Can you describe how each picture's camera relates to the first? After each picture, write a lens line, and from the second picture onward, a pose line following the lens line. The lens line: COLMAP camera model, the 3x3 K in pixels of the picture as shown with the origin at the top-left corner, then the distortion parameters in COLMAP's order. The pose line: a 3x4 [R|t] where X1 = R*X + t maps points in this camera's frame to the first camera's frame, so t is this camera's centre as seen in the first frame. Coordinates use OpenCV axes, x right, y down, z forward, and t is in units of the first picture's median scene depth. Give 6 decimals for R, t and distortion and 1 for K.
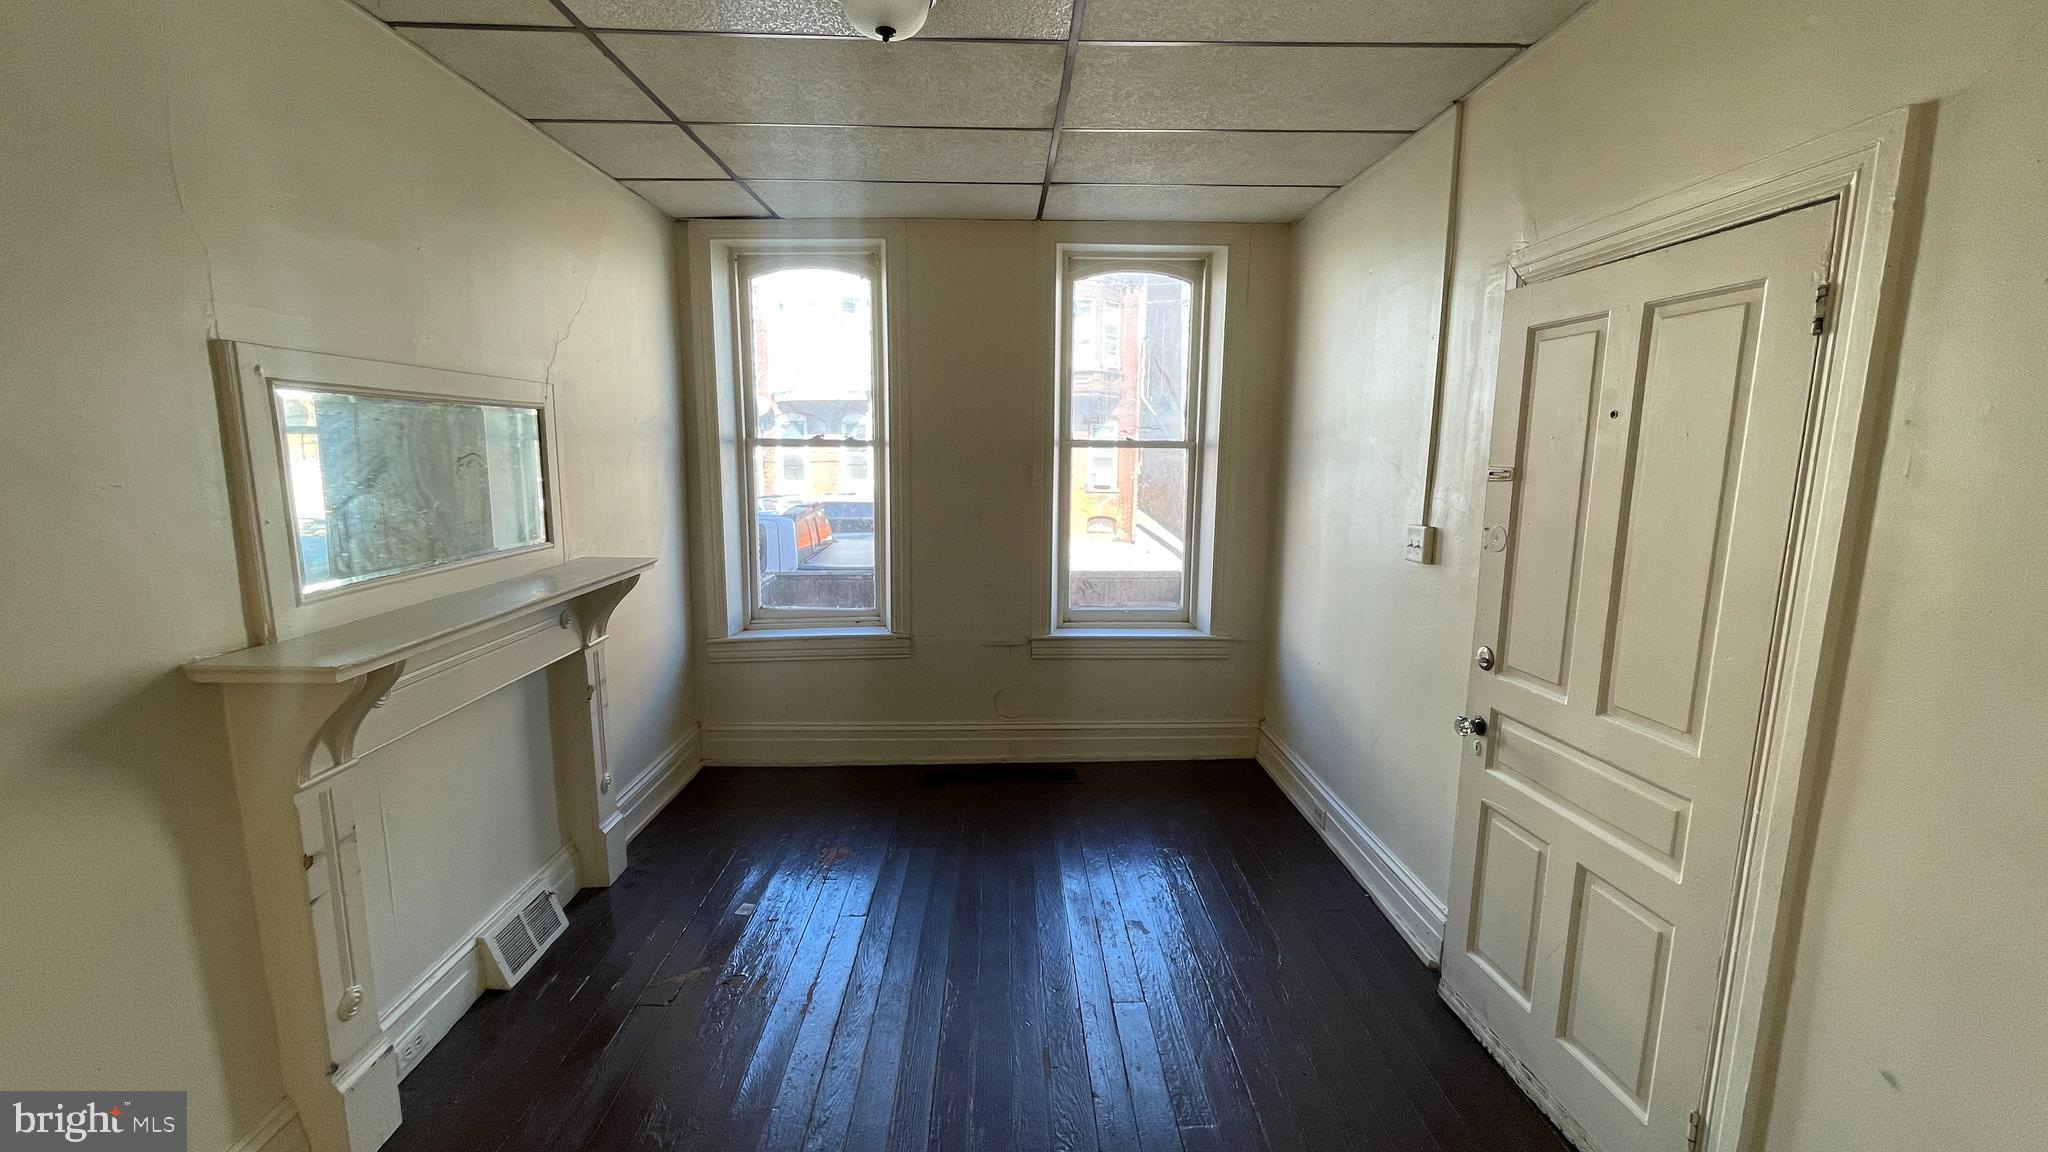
lens RADIAL K [[827.0, 0, 1020.3], [0, 827.0, 574.0], [0, 0, 1]] dist [0.000175, -0.001266]
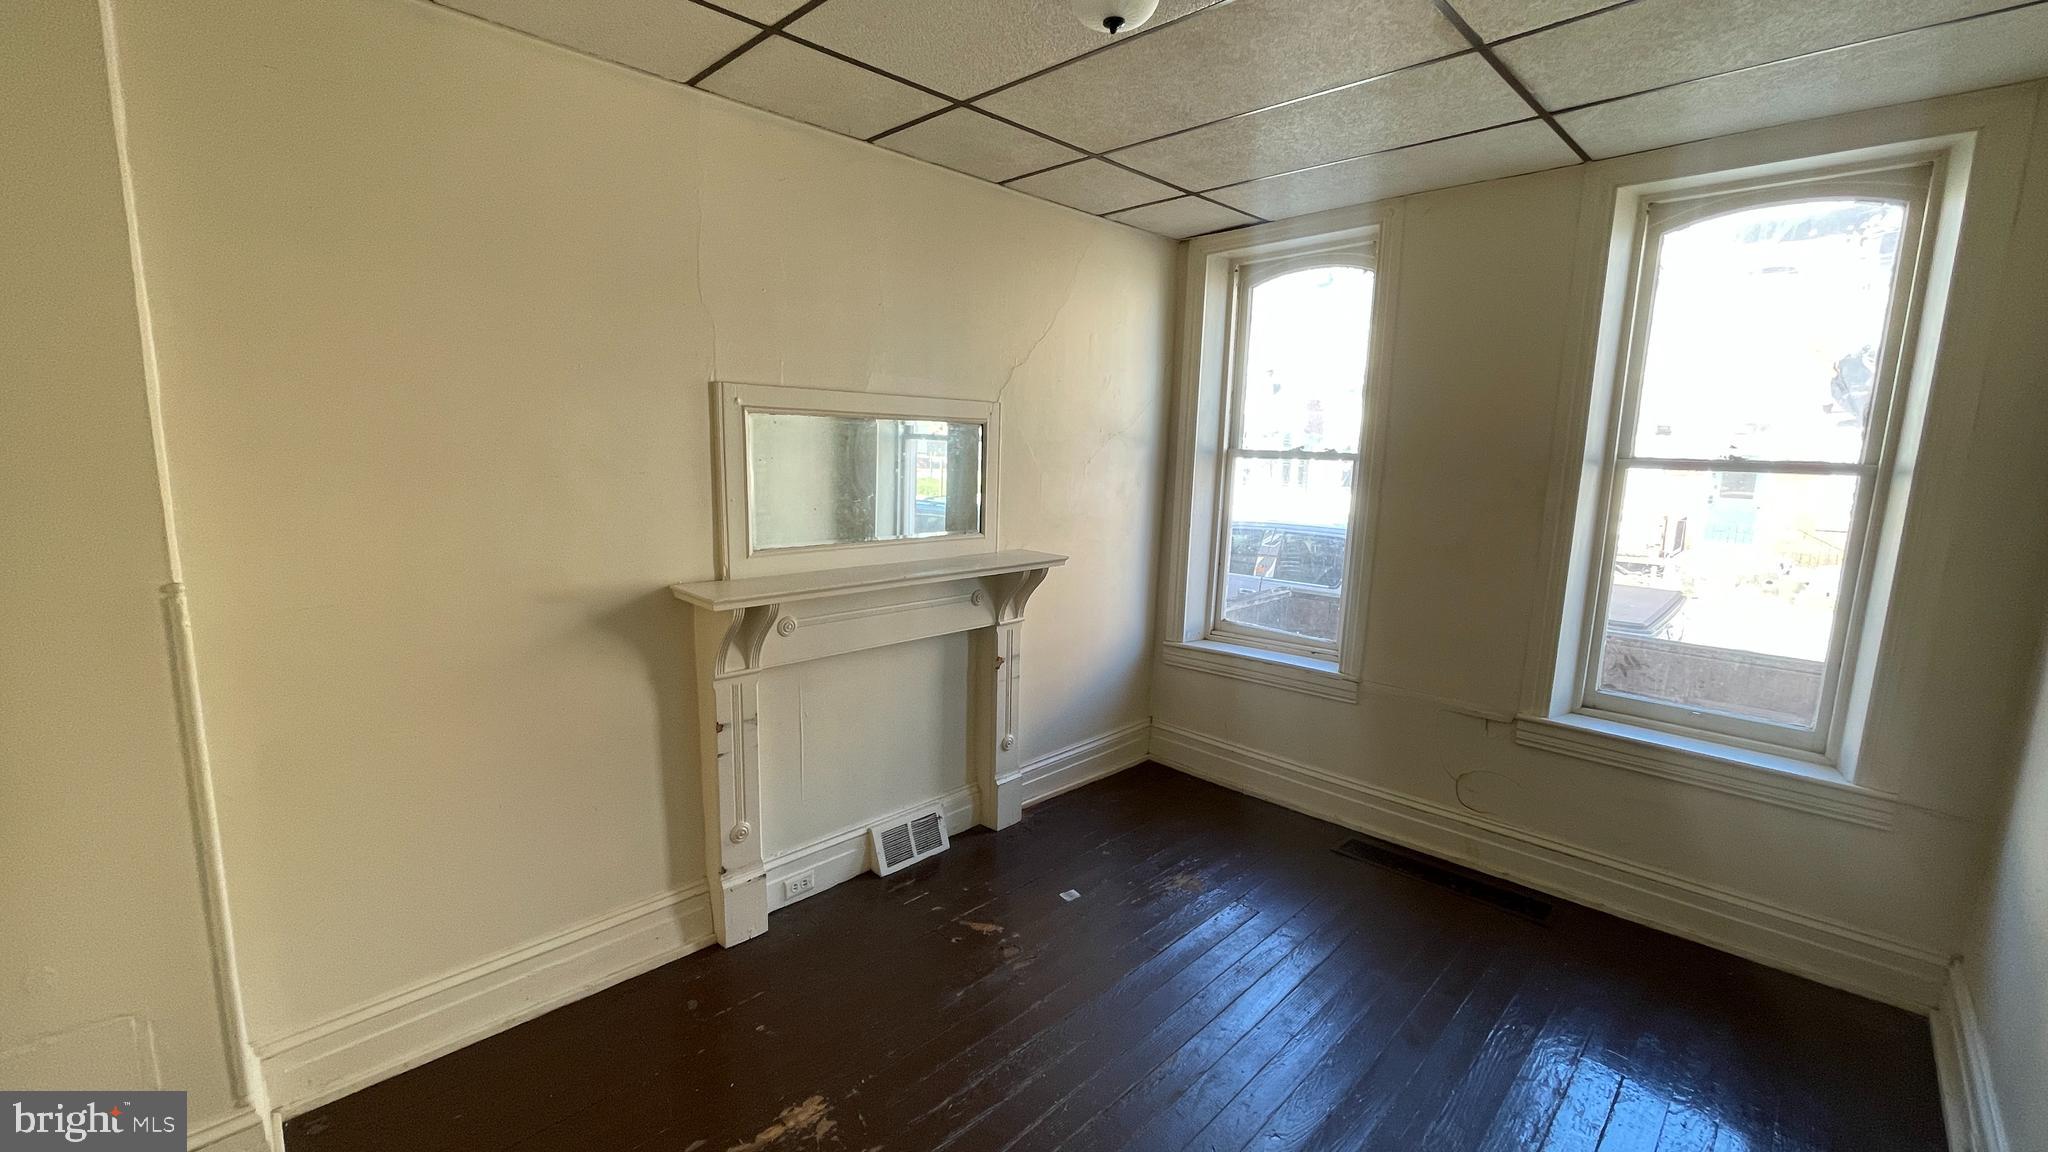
lens RADIAL K [[827.0, 0, 1013.2], [0, 827.0, 573.4], [0, 0, 1]] dist [0.000175, -0.001266]
pose [[0.689333, 0.121872, -0.714120, 0.263515], [-0.129711, 0.990582, 0.043845, -0.030899], [0.712737, 0.062405, 0.698649, 0.154202]]
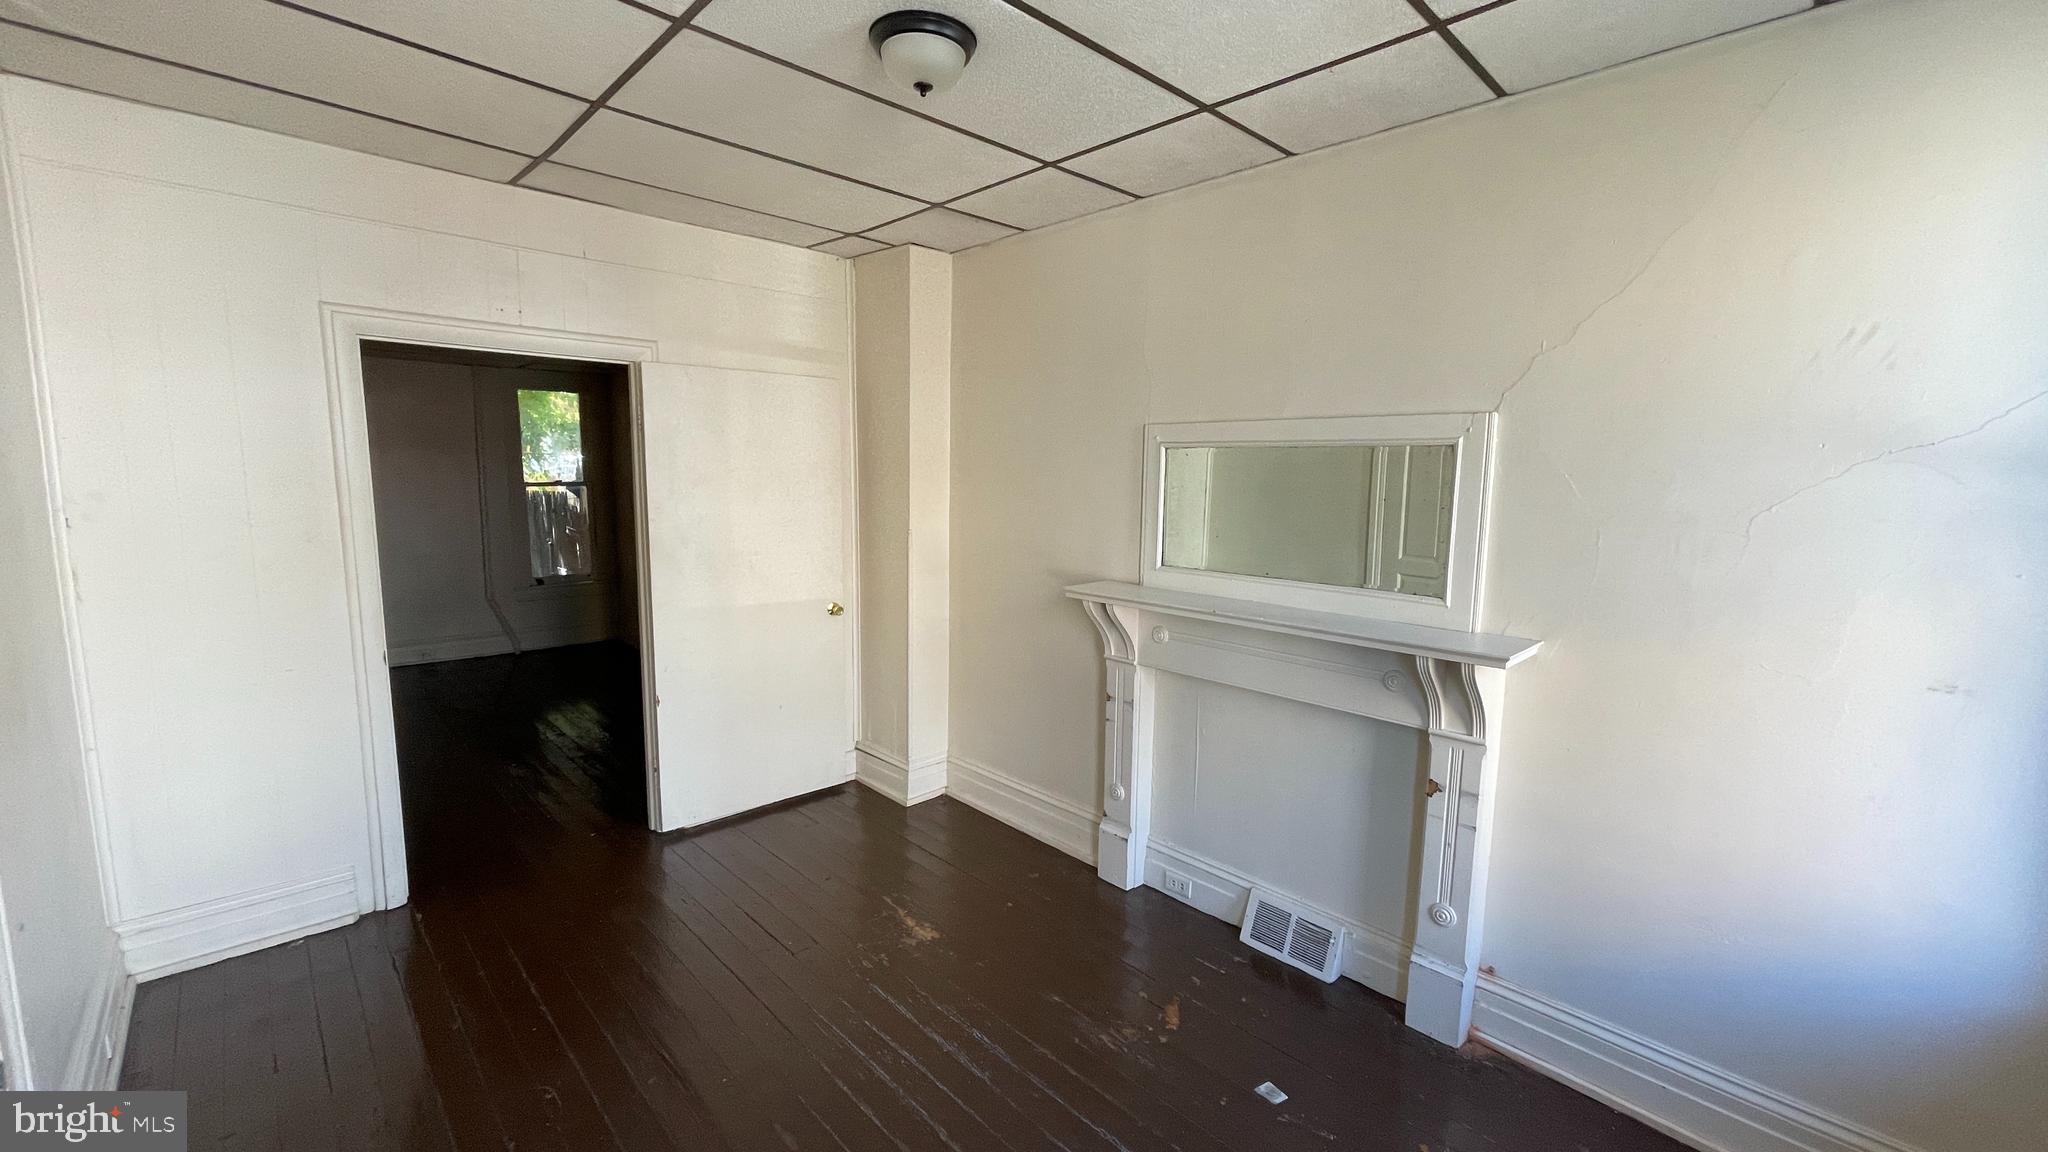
lens RADIAL K [[827.0, 0, 1028.2], [0, 827.0, 572.0], [0, 0, 1]] dist [0.000175, -0.001266]
pose [[-0.741193, 0.065128, -0.668125, 0.251421], [-0.122639, 0.965395, 0.230156, -0.166516], [0.659995, 0.252528, -0.707557, 1.045455]]
